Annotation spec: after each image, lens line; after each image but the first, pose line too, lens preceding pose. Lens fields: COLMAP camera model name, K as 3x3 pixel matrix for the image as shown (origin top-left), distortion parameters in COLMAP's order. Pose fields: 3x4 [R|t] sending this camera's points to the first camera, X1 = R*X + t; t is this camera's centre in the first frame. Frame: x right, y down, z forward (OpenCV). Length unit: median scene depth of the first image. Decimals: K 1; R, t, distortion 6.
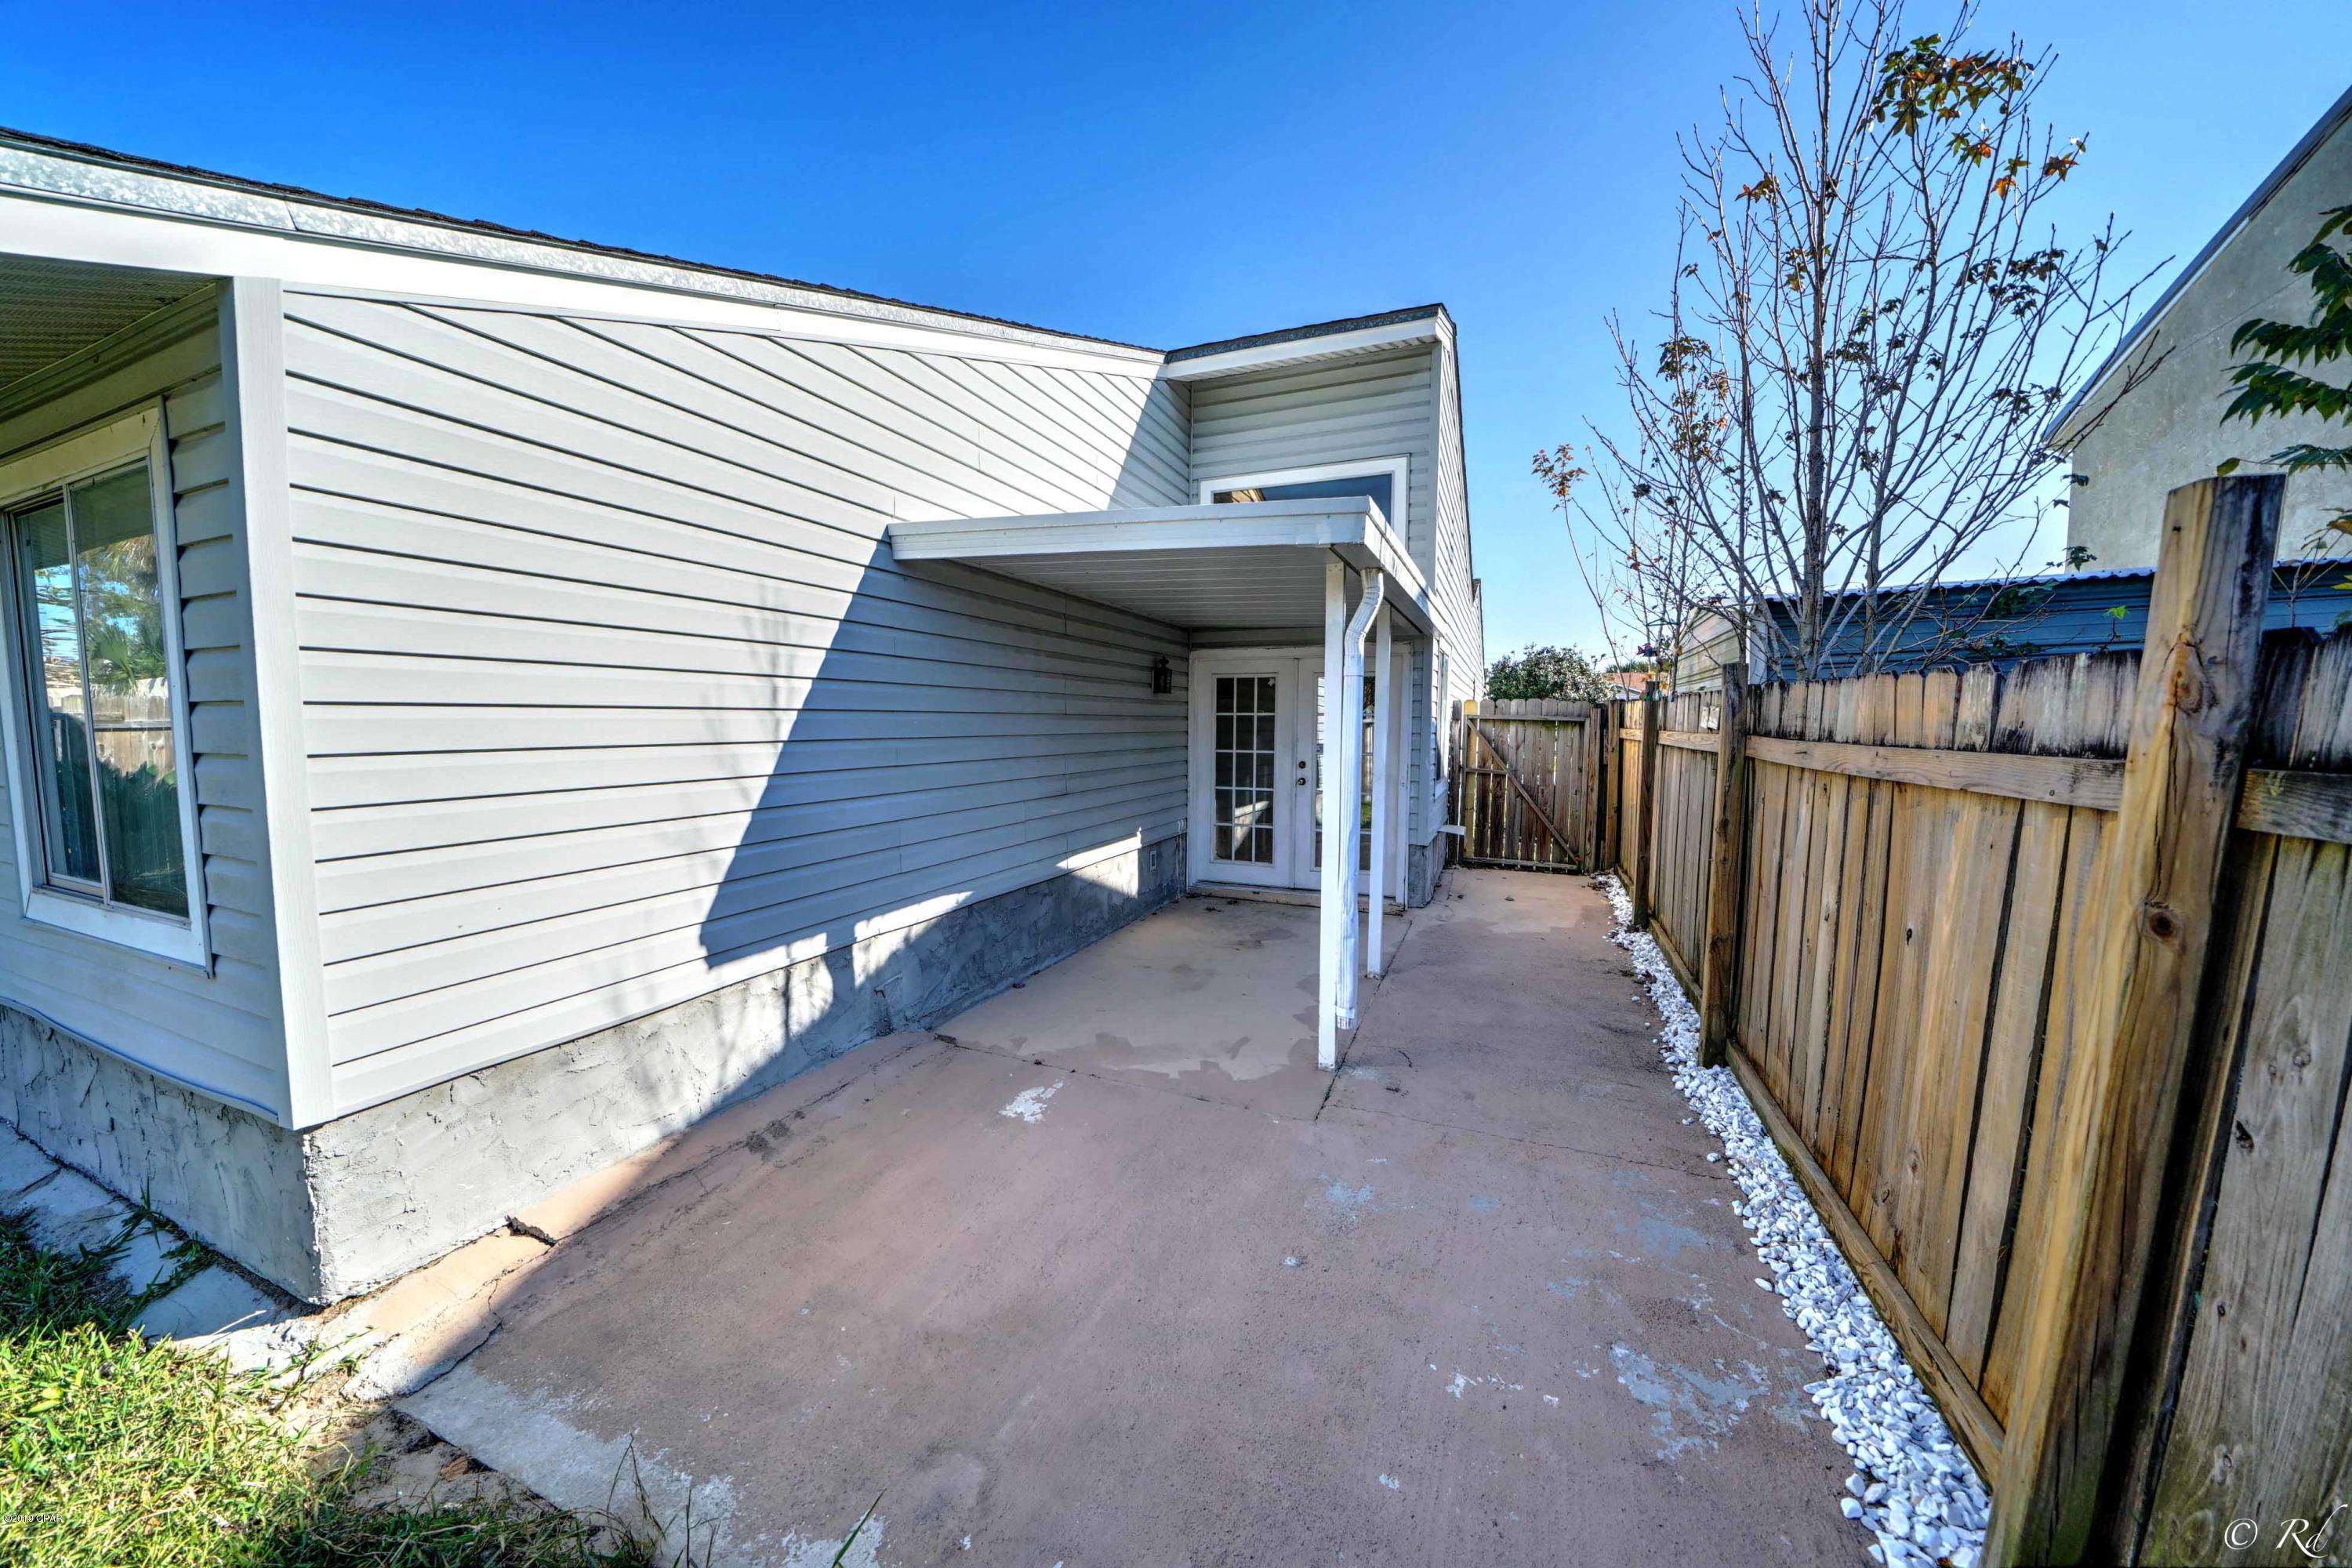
lens RADIAL K [[816.7, 0, 1166.2], [0, 816.7, 792.7], [0, 0, 1]] dist [-0.024514, 0.002469]
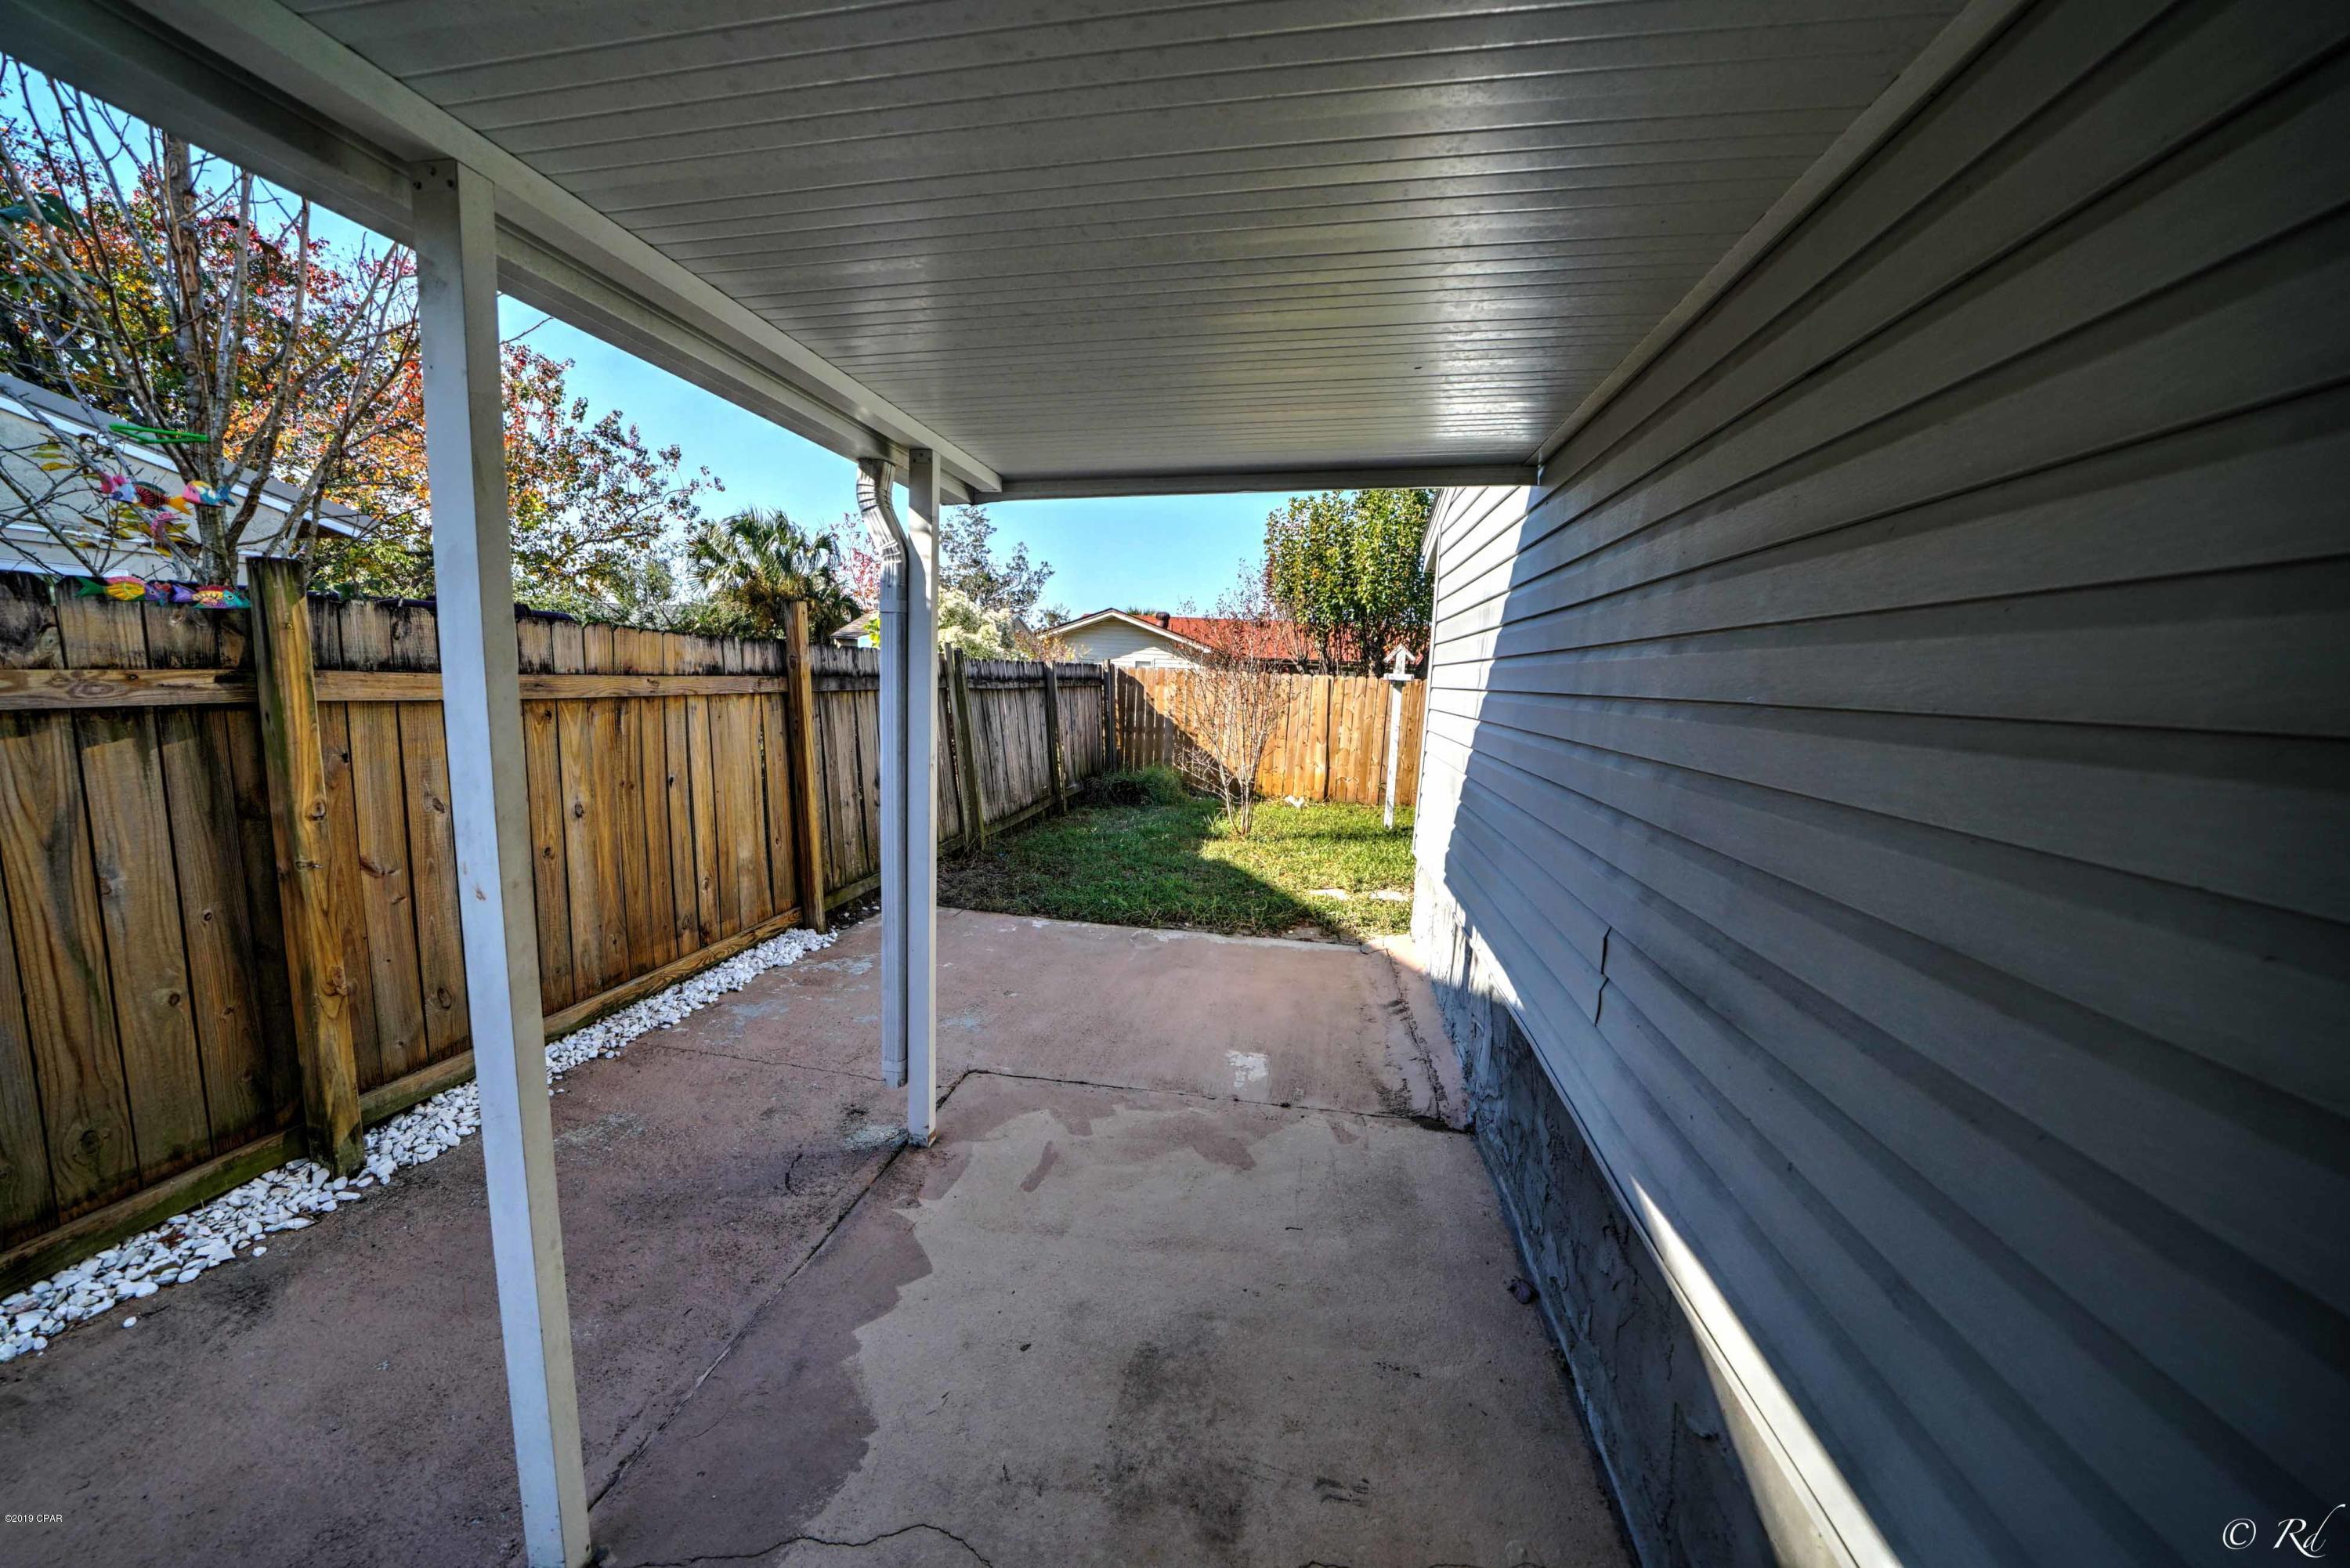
lens RADIAL K [[815.9, 0, 1166.0], [0, 815.9, 784.1], [0, 0, 1]] dist [-0.024514, 0.002469]
pose [[-0.973377, -0.017085, -0.228571, 0.207451], [-0.067822, 0.974031, 0.216017, -0.210639], [0.218944, 0.225769, -0.949259, 2.242038]]
